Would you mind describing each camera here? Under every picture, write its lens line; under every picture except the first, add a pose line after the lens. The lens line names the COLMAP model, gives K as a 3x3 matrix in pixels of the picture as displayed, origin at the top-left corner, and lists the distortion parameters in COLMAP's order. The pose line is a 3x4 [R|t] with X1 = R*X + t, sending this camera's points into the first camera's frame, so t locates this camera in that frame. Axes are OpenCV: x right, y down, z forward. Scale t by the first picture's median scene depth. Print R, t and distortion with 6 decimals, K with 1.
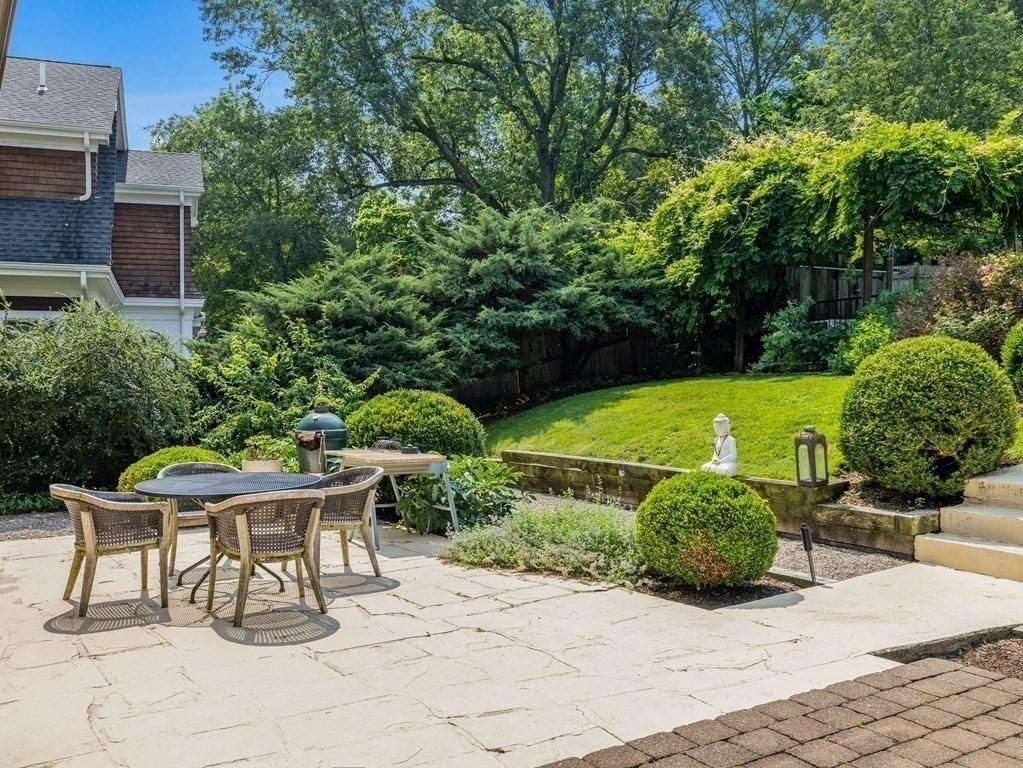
lens RADIAL K [[889.0, 0, 511.5], [0, 889.0, 384.0], [0, 0, 1]] dist [0.003895, 0.011070]
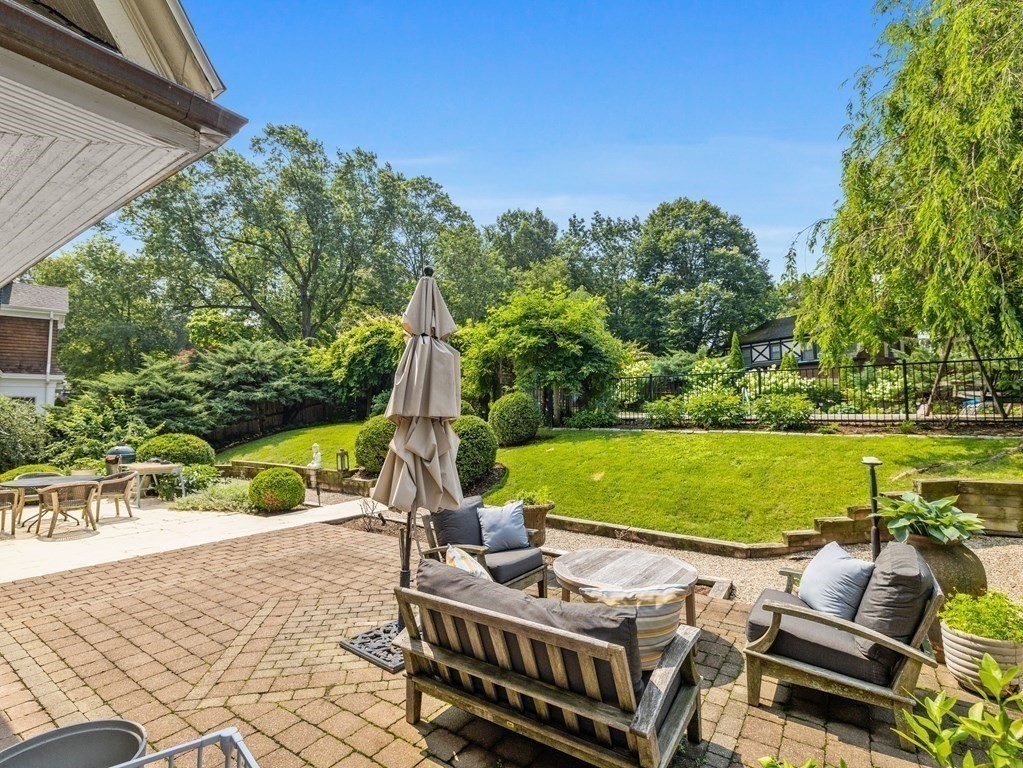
lens RADIAL K [[492.4, 0, 511.5], [0, 492.4, 384.0], [0, 0, 1]] dist [-0.000621, 0.000532]
pose [[0.924040, 0.025082, 0.381473, 0.133782], [0.000354, 0.997789, -0.066464, -0.025313], [-0.382296, 0.061550, 0.921987, -0.303024]]
